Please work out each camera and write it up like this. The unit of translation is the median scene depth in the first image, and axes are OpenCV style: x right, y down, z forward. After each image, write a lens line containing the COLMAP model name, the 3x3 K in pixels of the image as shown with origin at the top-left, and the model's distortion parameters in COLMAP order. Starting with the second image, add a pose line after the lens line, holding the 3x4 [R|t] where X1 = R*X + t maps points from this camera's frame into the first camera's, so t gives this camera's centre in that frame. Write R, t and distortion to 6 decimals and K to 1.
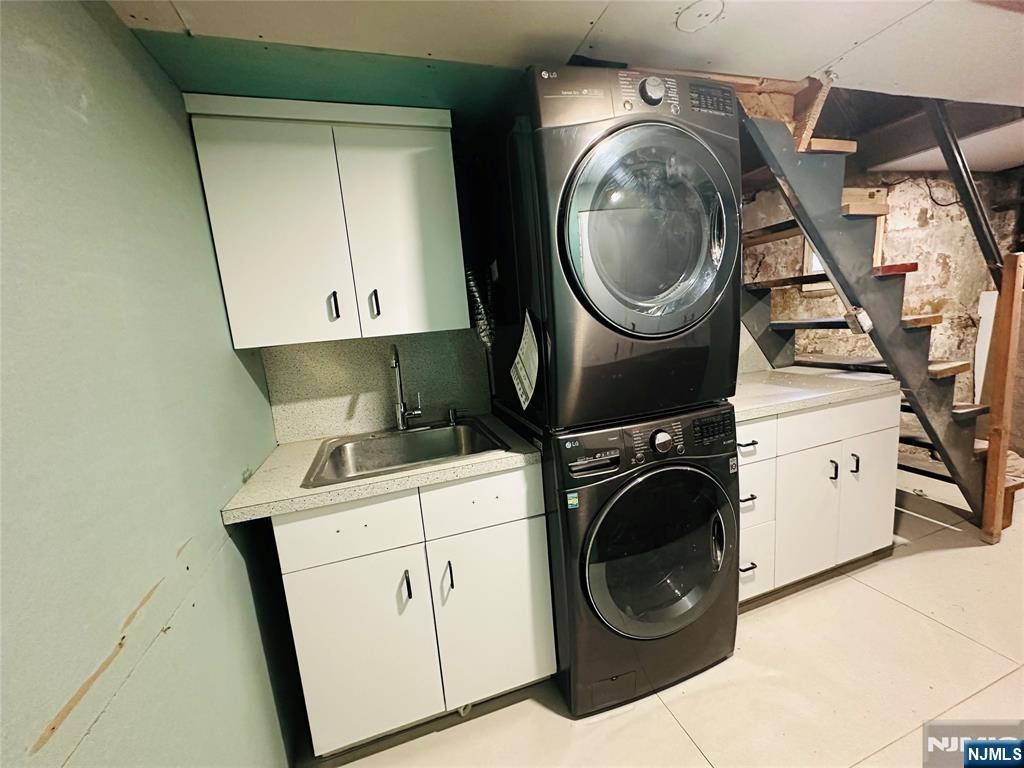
lens RADIAL K [[409.4, 0, 510.2], [0, 409.4, 386.6], [0, 0, 1]] dist [-0.000531, 0.001040]
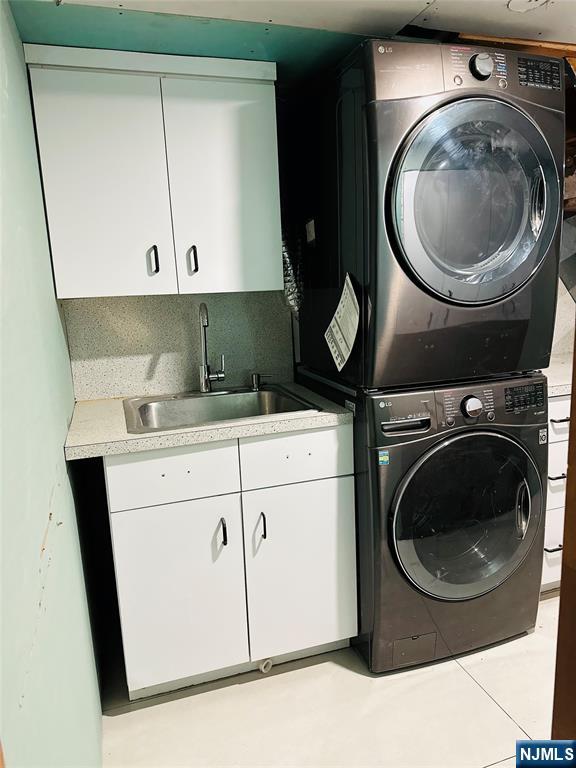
lens RADIAL K [[539.6, 0, 283.7], [0, 539.6, 391.0], [0, 0, 1]] dist [0.054850, -0.058993]
pose [[0.999129, 0.041021, 0.007624, -0.114205], [-0.041258, 0.998564, 0.034177, 0.065975], [-0.006211, -0.034461, 0.999387, -0.355803]]
